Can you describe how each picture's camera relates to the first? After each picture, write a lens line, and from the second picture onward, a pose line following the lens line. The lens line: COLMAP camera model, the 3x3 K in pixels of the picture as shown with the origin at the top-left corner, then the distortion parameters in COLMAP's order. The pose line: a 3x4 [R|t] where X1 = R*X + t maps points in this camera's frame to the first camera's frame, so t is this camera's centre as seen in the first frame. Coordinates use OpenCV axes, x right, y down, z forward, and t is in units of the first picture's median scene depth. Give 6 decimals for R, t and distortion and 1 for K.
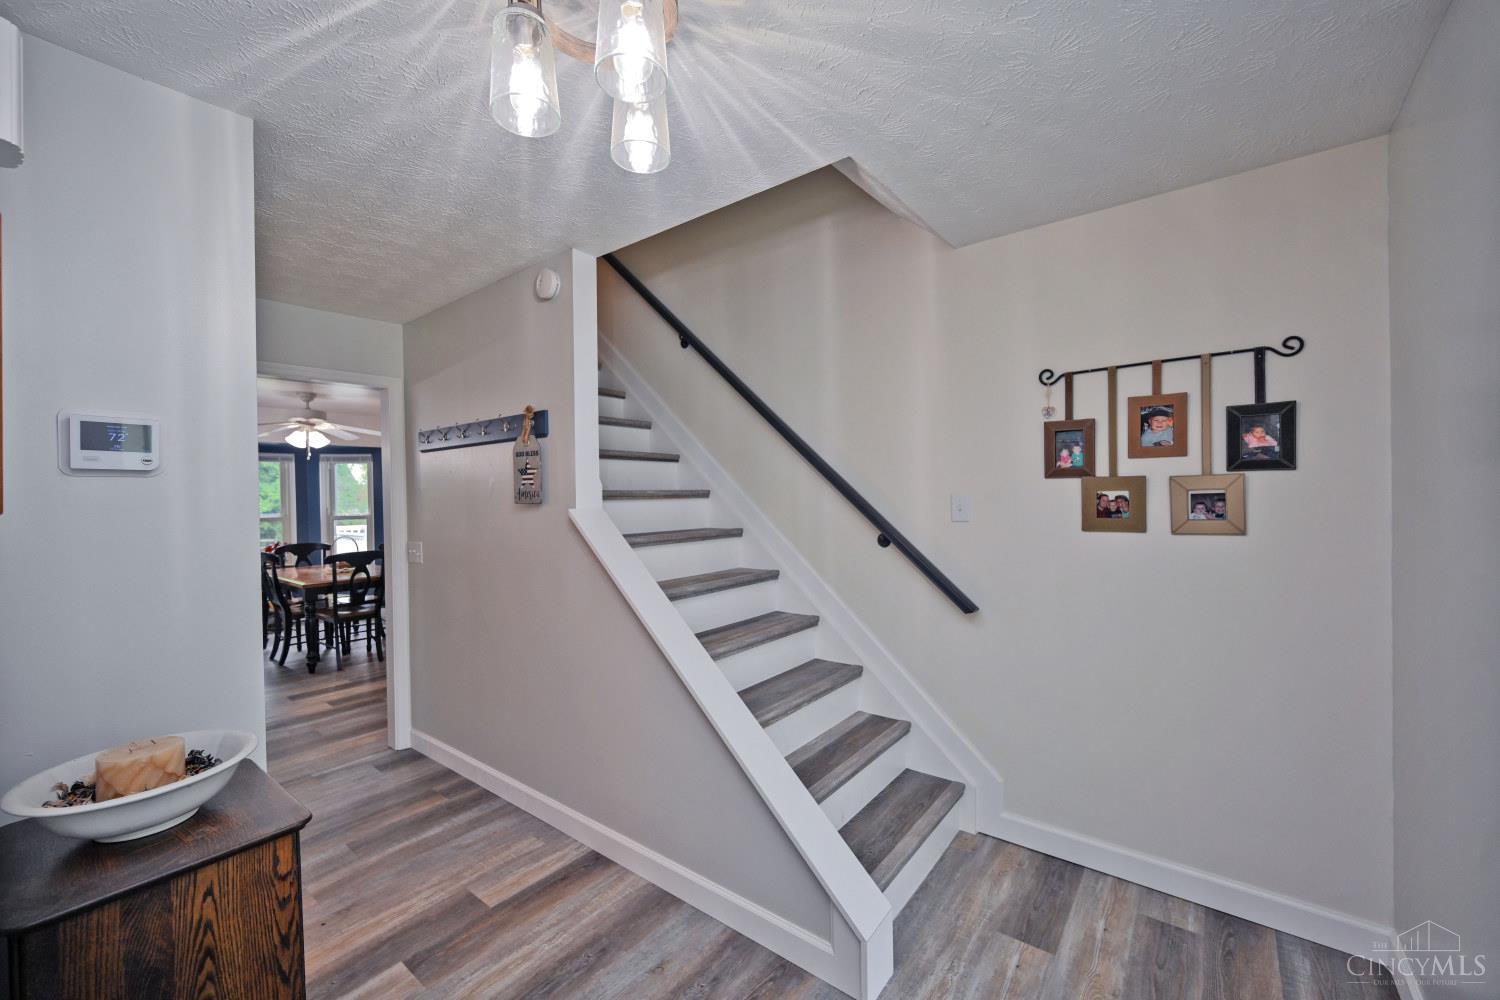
lens RADIAL K [[603.9, 0, 745.8], [0, 603.9, 502.3], [0, 0, 1]] dist [0.001988, -0.000018]
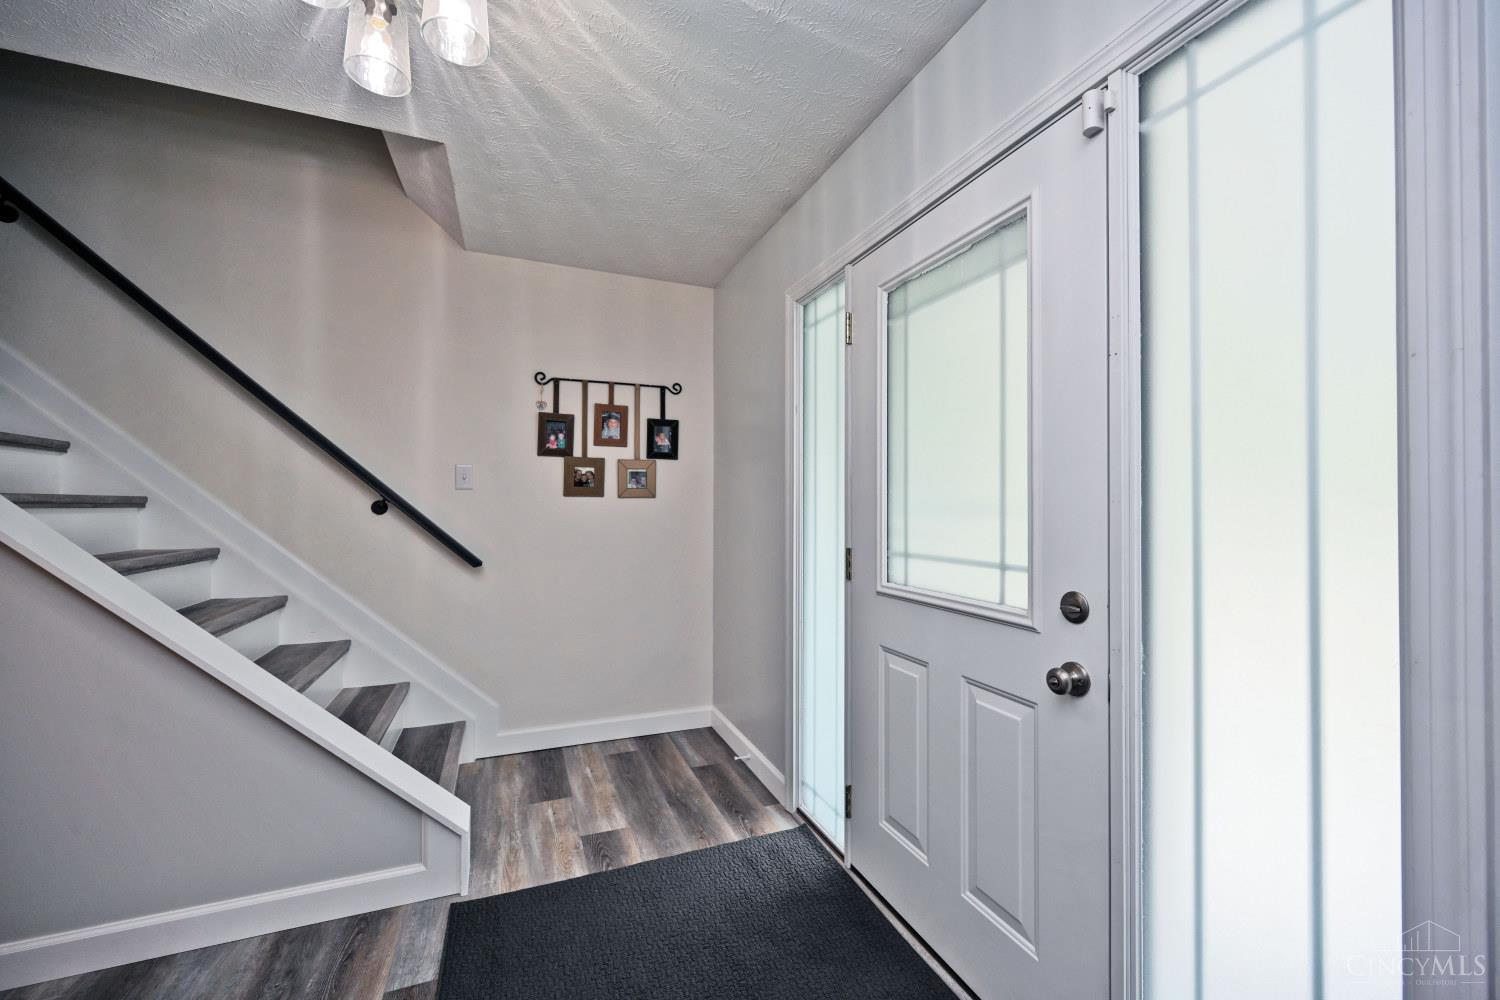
lens RADIAL K [[603.9, 0, 749.6], [0, 603.9, 501.4], [0, 0, 1]] dist [0.001988, -0.000018]
pose [[0.493248, 0.029310, 0.869395, -0.437427], [-0.002908, 0.999482, -0.032046, 0.106947], [-0.869884, 0.013278, 0.493078, -0.030100]]
